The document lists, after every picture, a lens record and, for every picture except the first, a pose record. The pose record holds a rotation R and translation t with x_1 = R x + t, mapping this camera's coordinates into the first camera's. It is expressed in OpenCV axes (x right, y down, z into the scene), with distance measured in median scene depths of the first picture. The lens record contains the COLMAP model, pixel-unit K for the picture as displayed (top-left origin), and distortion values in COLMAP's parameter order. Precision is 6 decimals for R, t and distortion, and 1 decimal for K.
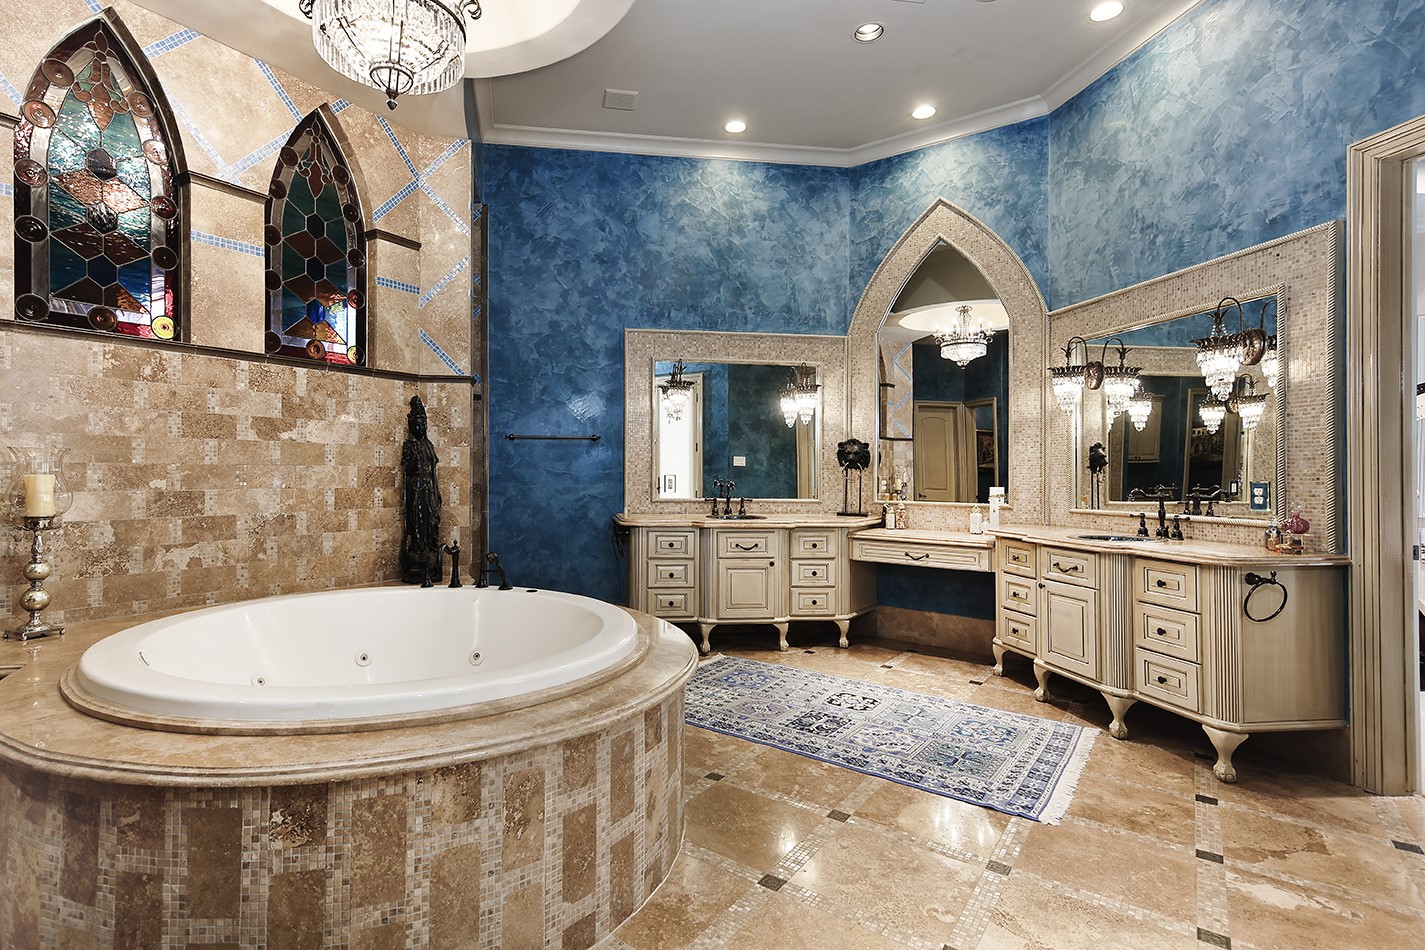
lens RADIAL K [[721.8, 0, 712.2], [0, 721.8, 460.9], [0, 0, 1]] dist [0.033209, -0.003489]
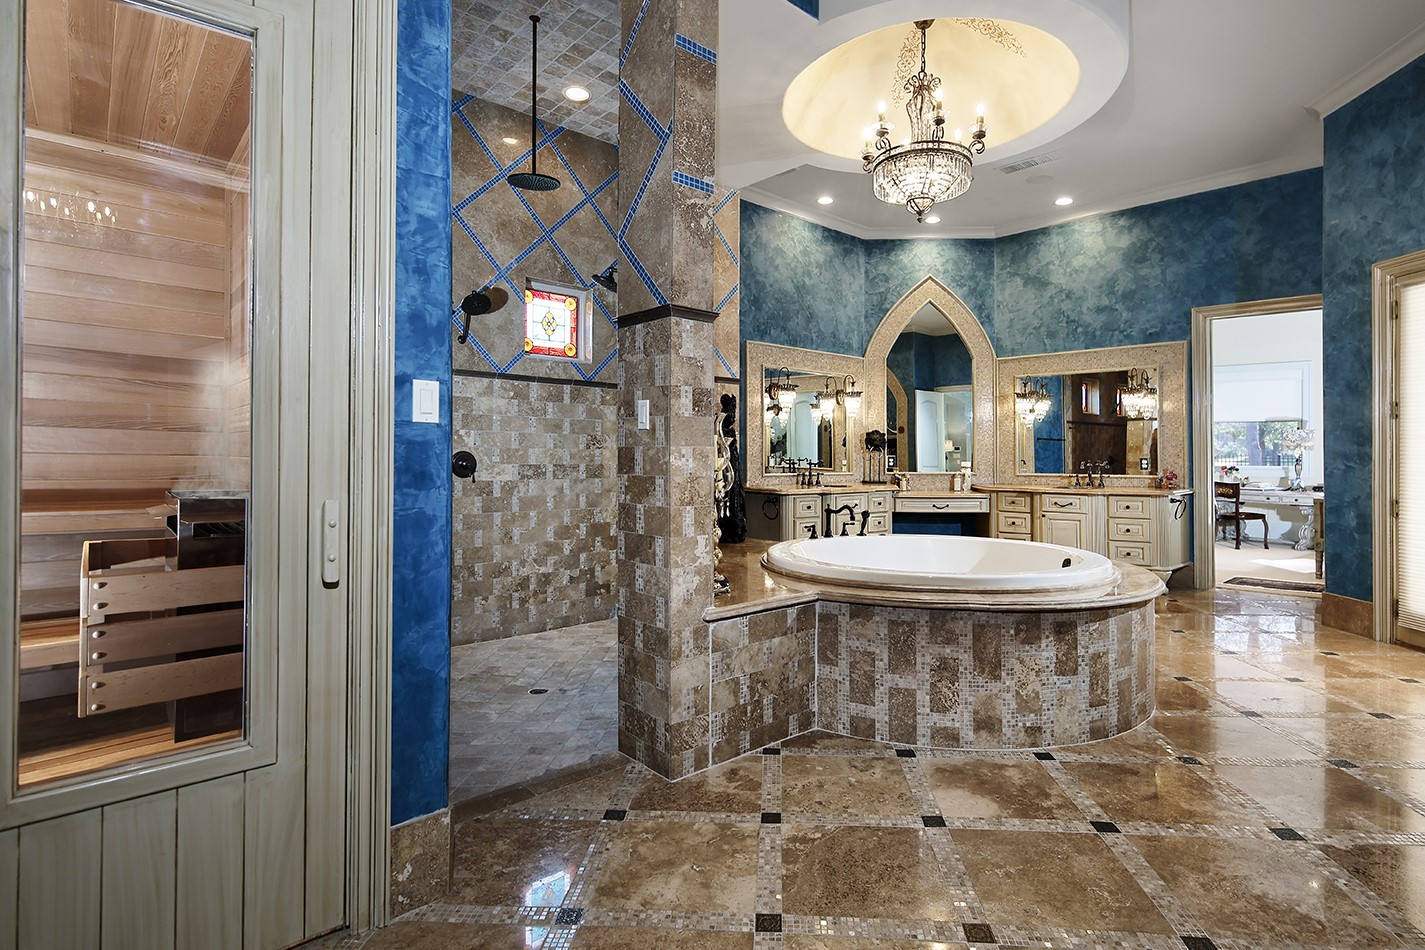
lens RADIAL K [[721.8, 0, 703.3], [0, 721.8, 461.6], [0, 0, 1]] dist [0.033209, -0.003489]
pose [[0.826052, -0.008086, 0.563536, -1.209805], [-0.008297, 0.999614, 0.026505, -0.004572], [-0.563533, -0.026570, 0.825666, -0.011466]]
